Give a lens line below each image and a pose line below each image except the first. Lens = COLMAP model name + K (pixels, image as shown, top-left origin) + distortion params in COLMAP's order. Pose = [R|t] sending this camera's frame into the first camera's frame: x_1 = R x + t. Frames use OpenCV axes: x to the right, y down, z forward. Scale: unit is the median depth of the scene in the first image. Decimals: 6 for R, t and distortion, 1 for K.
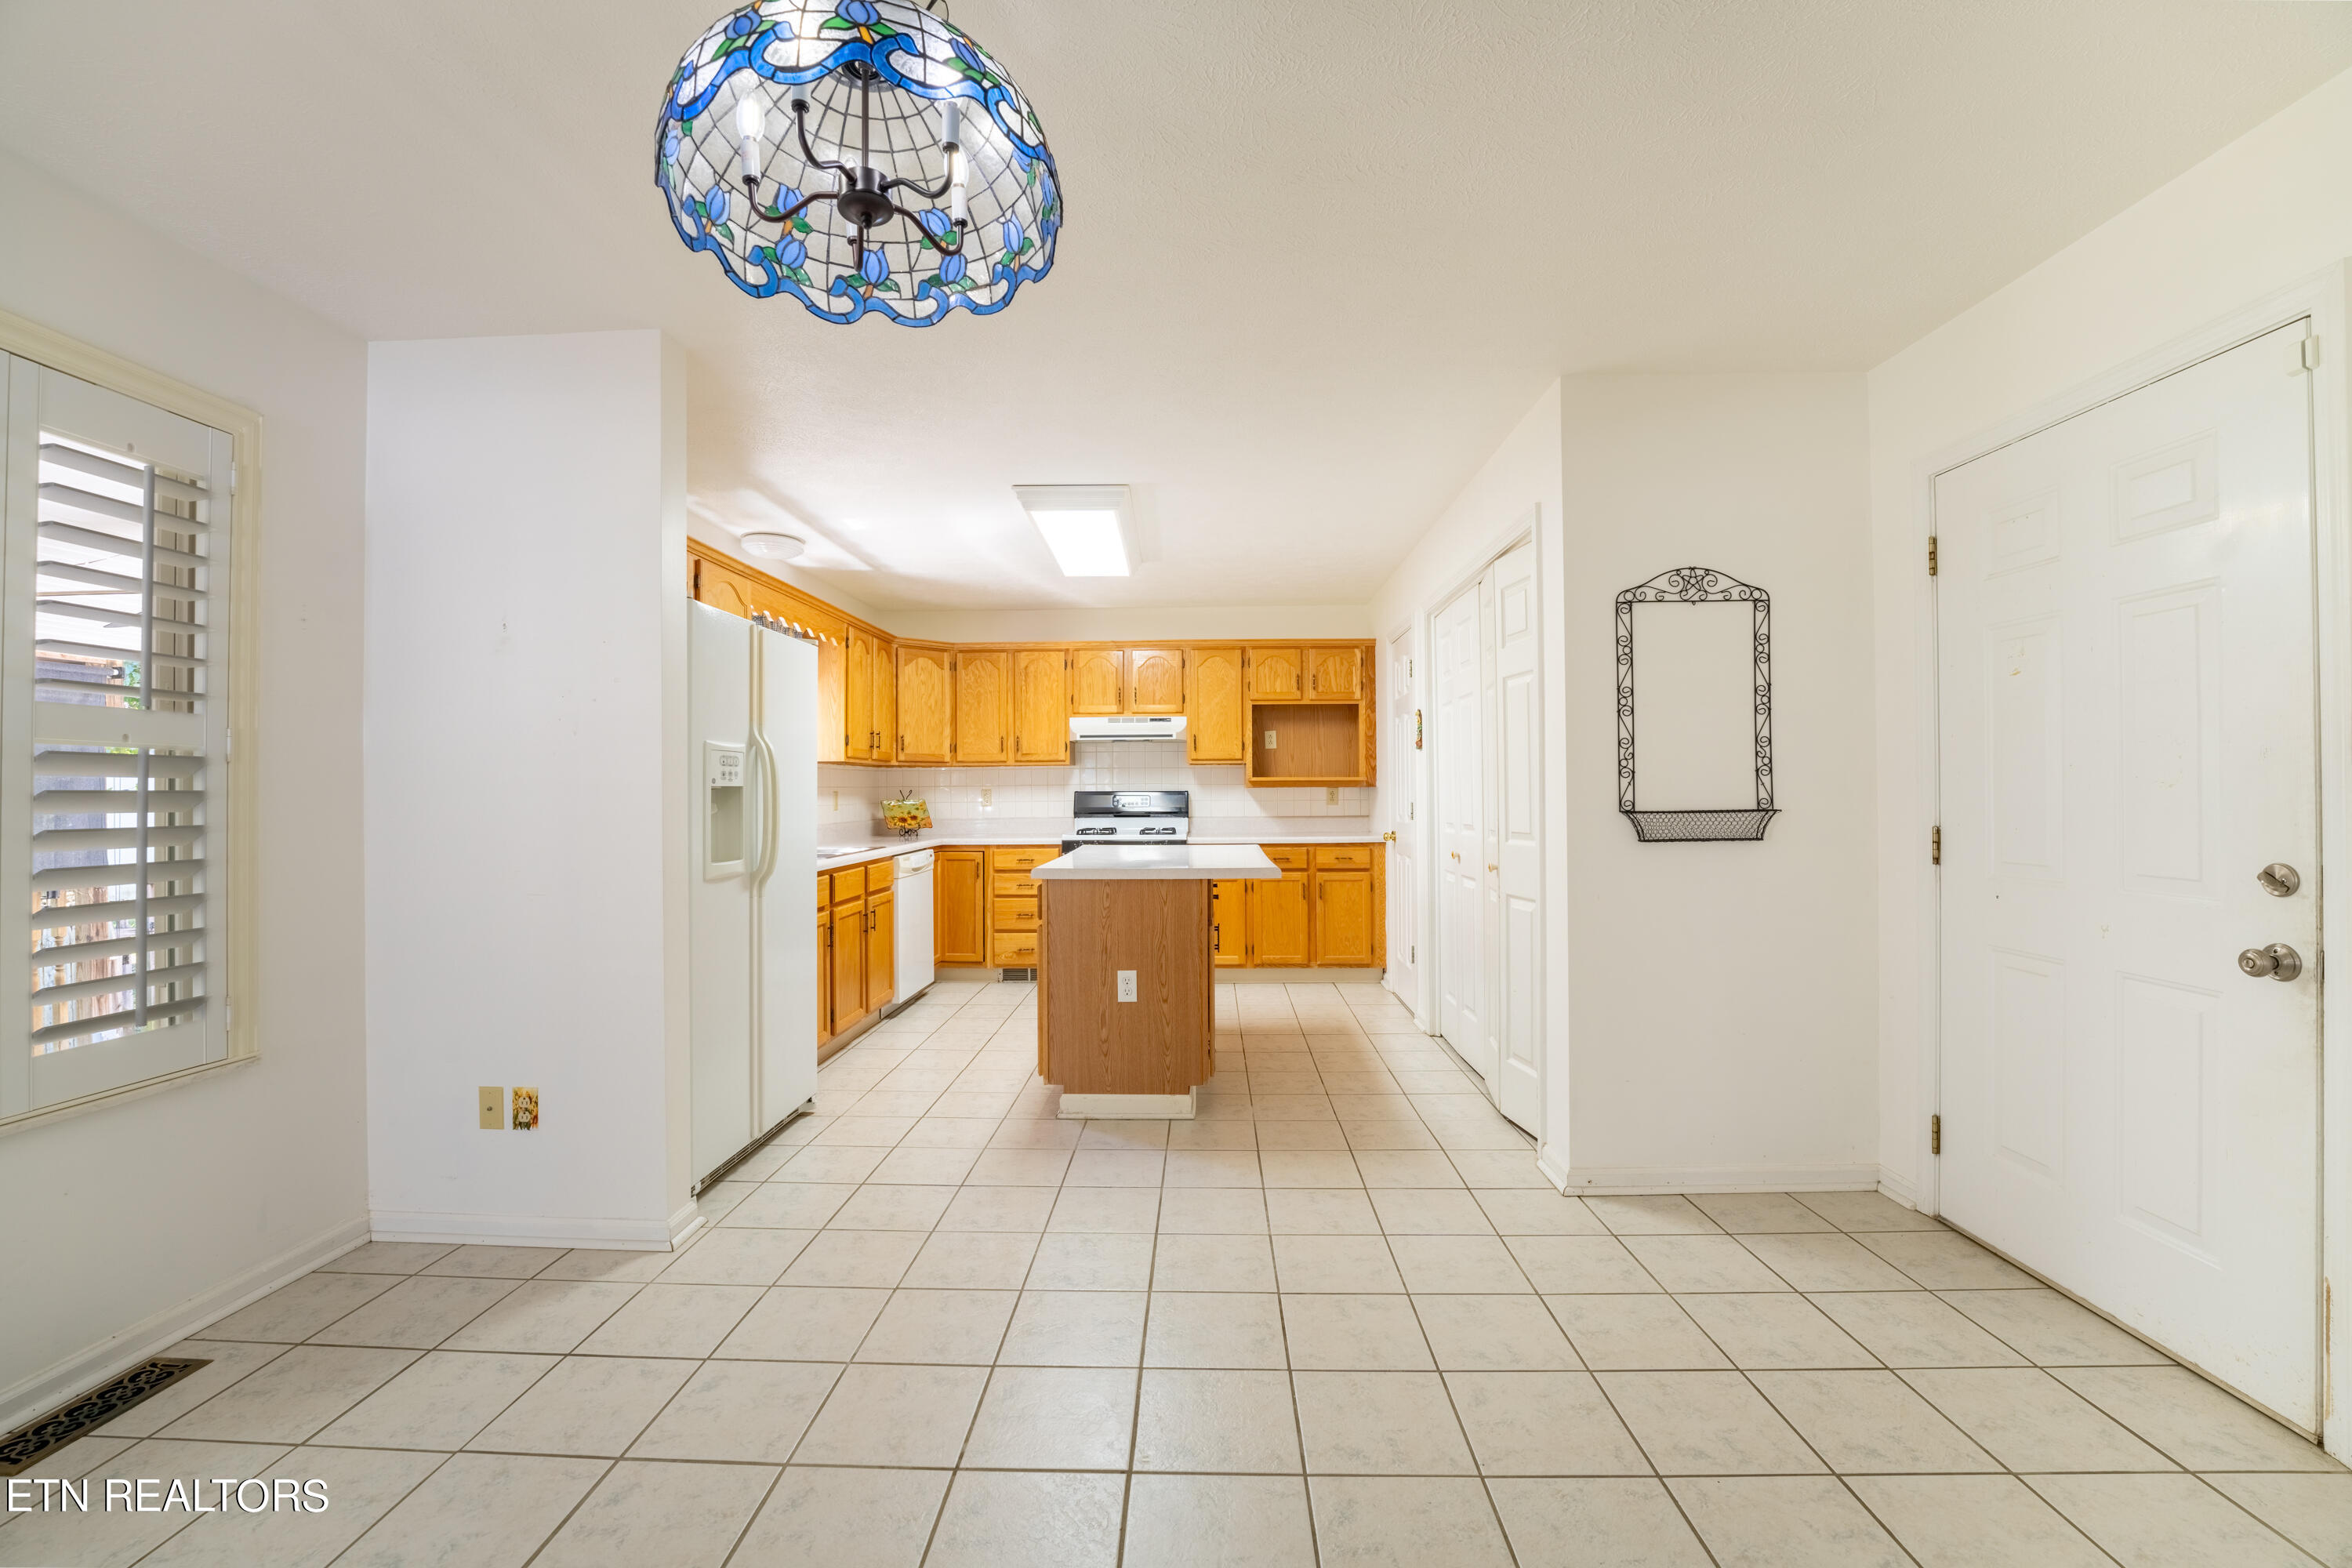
lens RADIAL K [[955.9, 0, 1218.9], [0, 955.9, 787.9], [0, 0, 1]] dist [-0.025139, 0.001577]
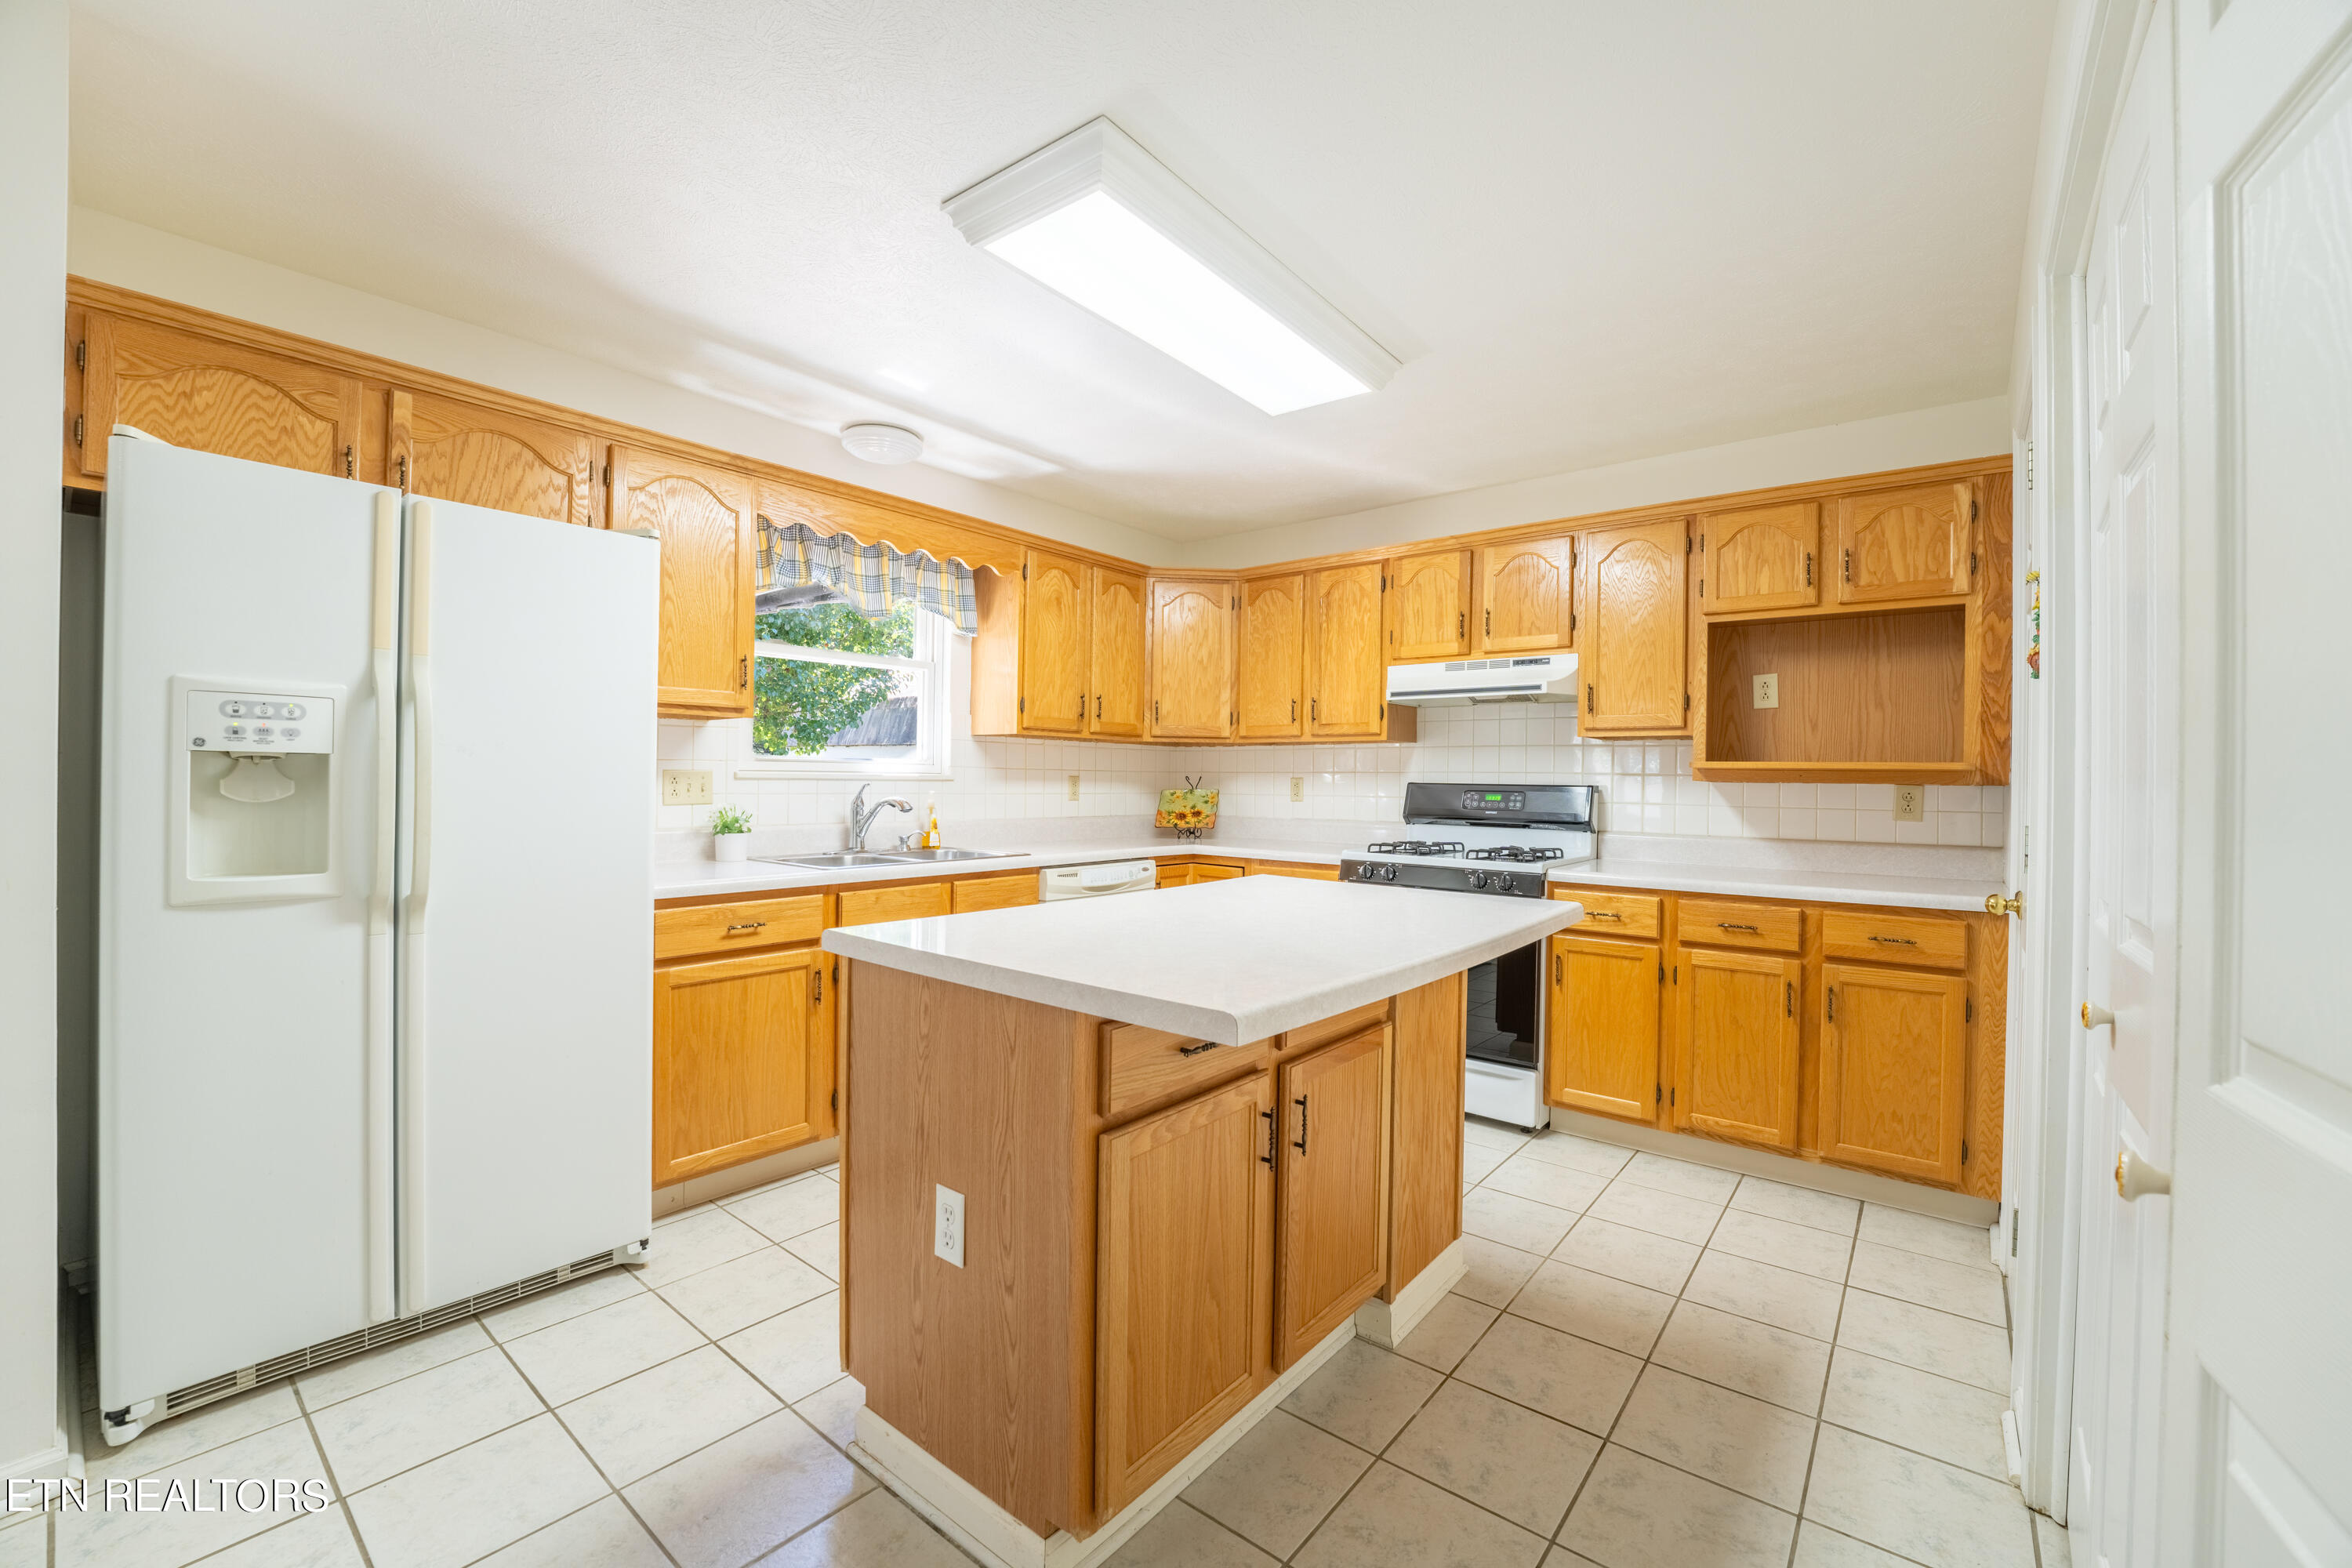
lens RADIAL K [[955.9, 0, 1285.1], [0, 955.9, 785.0], [0, 0, 1]] dist [-0.025139, 0.001577]
pose [[0.793736, 0.019324, -0.607955, 0.175207], [-0.018243, 0.999802, 0.007961, 0.001496], [0.607988, 0.004772, 0.793932, 0.469980]]
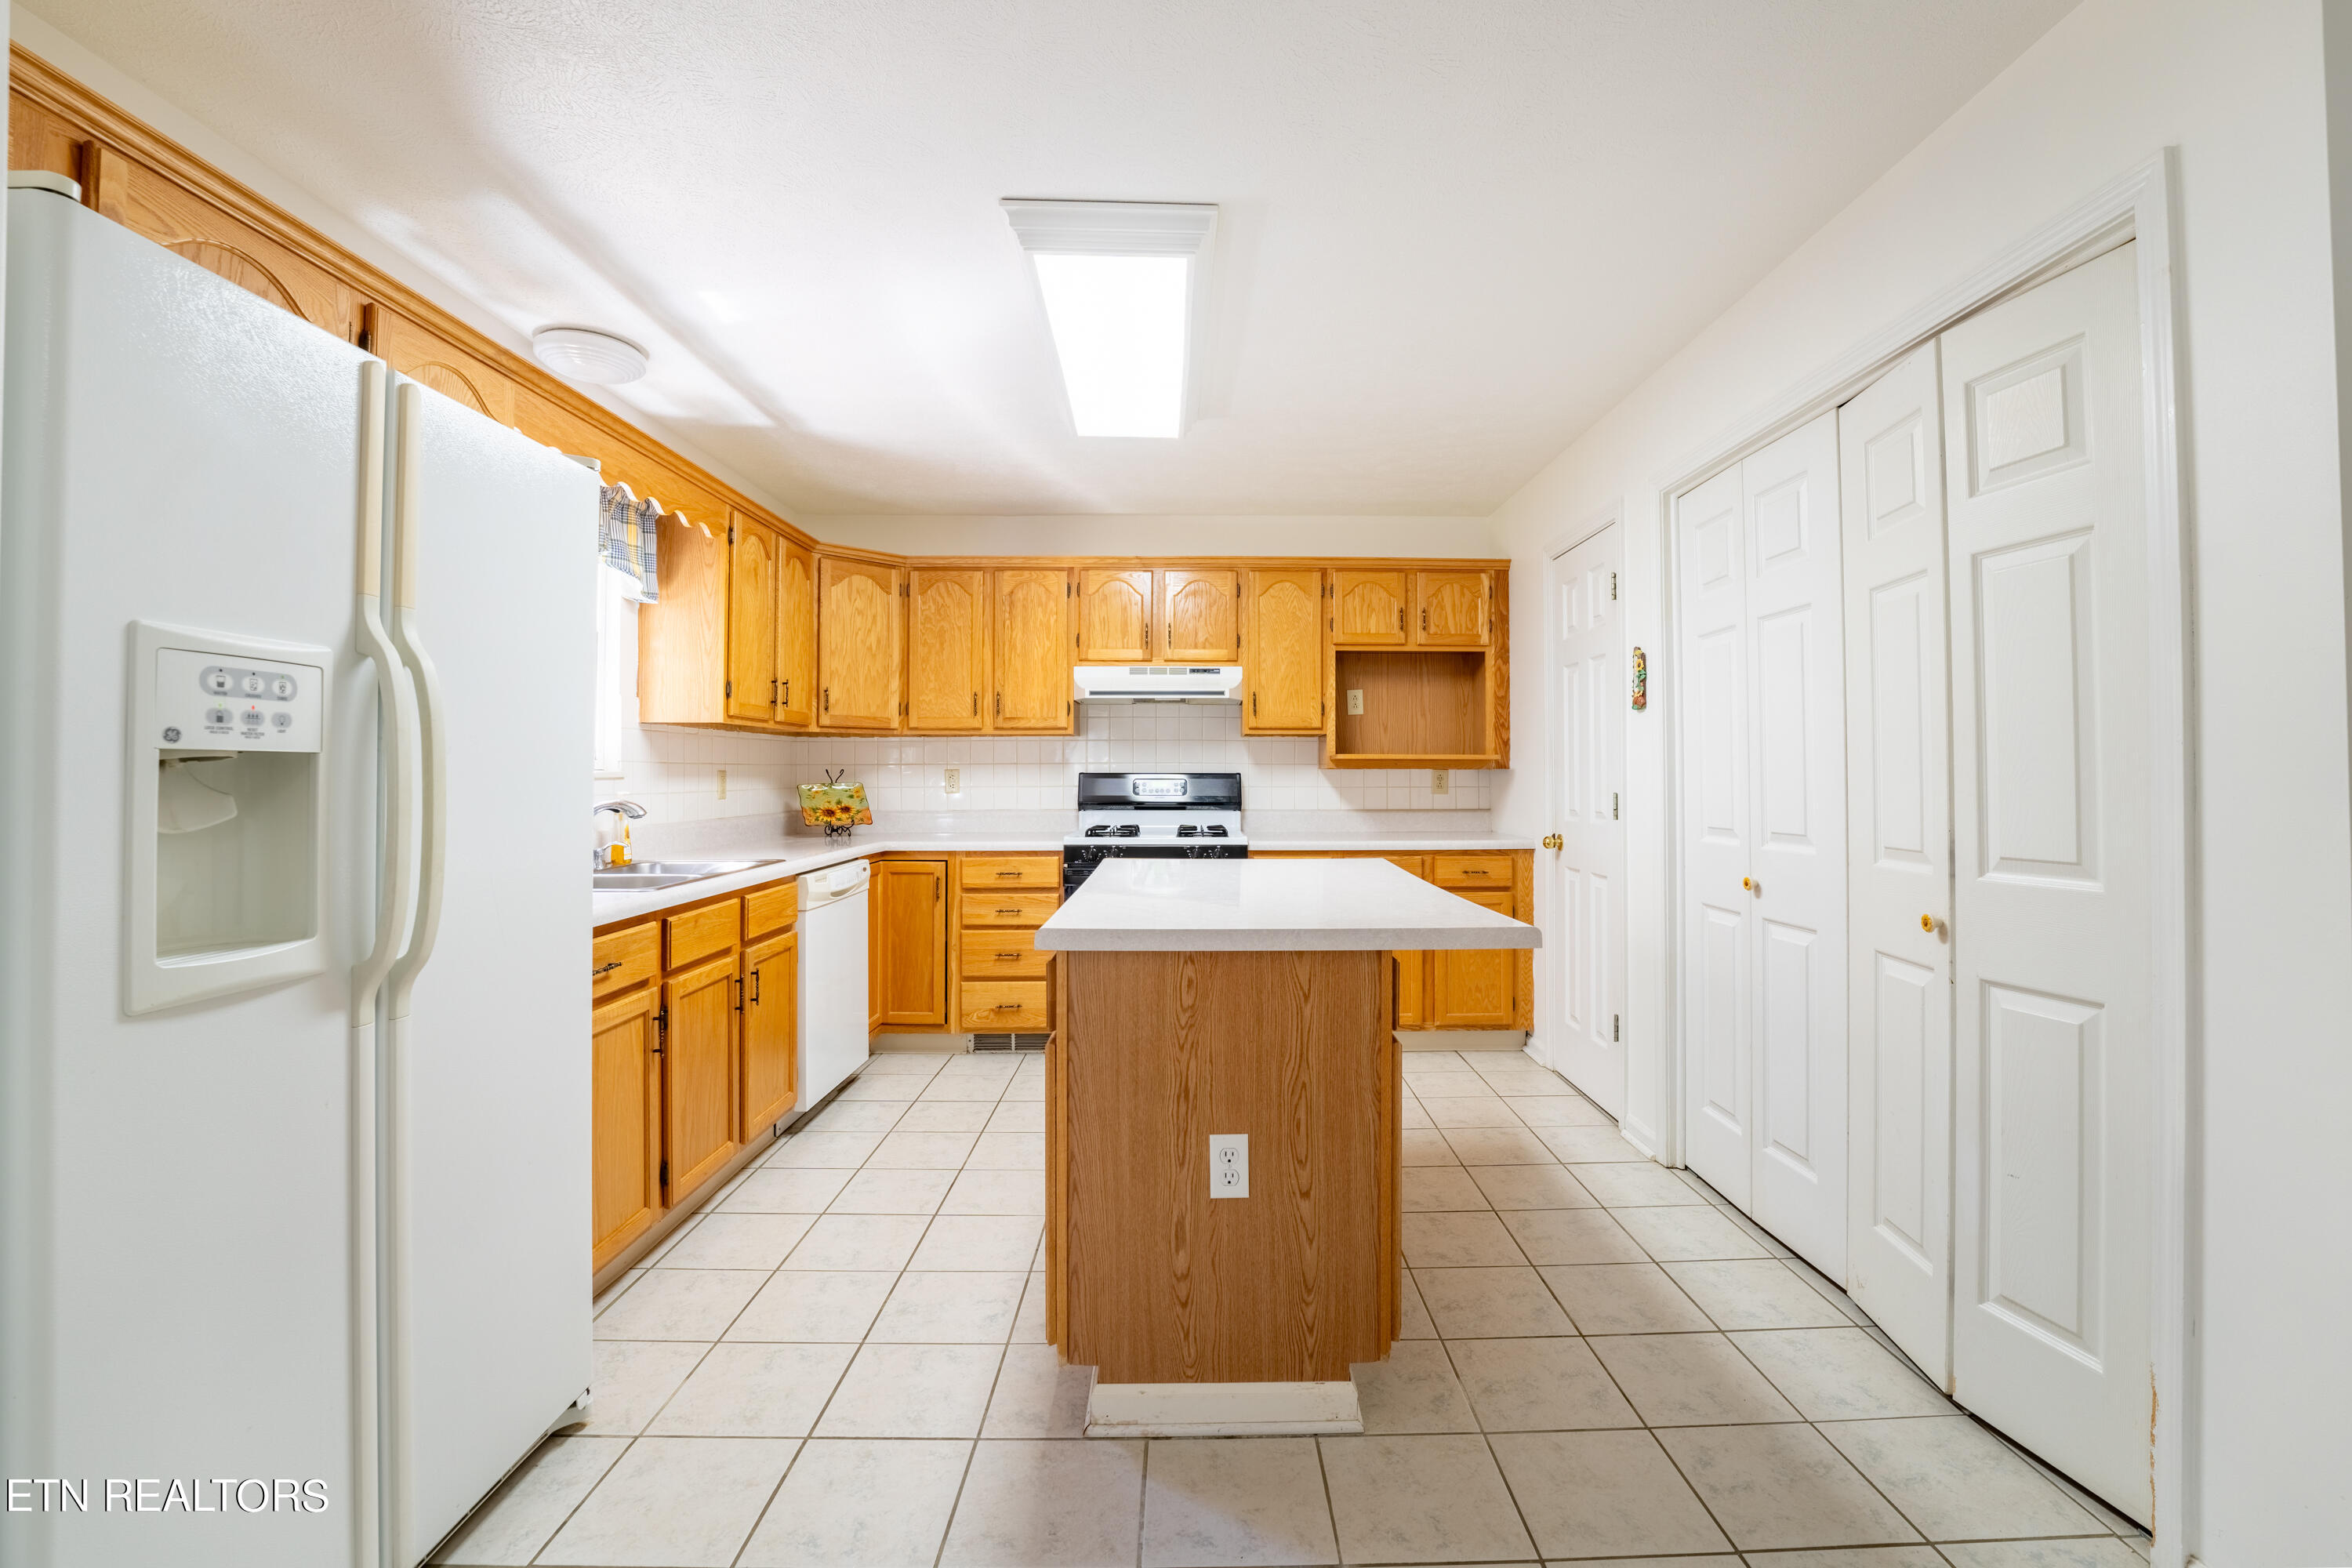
lens RADIAL K [[955.9, 0, 1220.7], [0, 955.9, 768.0], [0, 0, 1]] dist [-0.025139, 0.001577]
pose [[0.999572, 0.005917, 0.028638, -0.072551], [-0.005802, 0.999975, -0.004095, 0.002427], [-0.028662, 0.003927, 0.999581, 0.318351]]
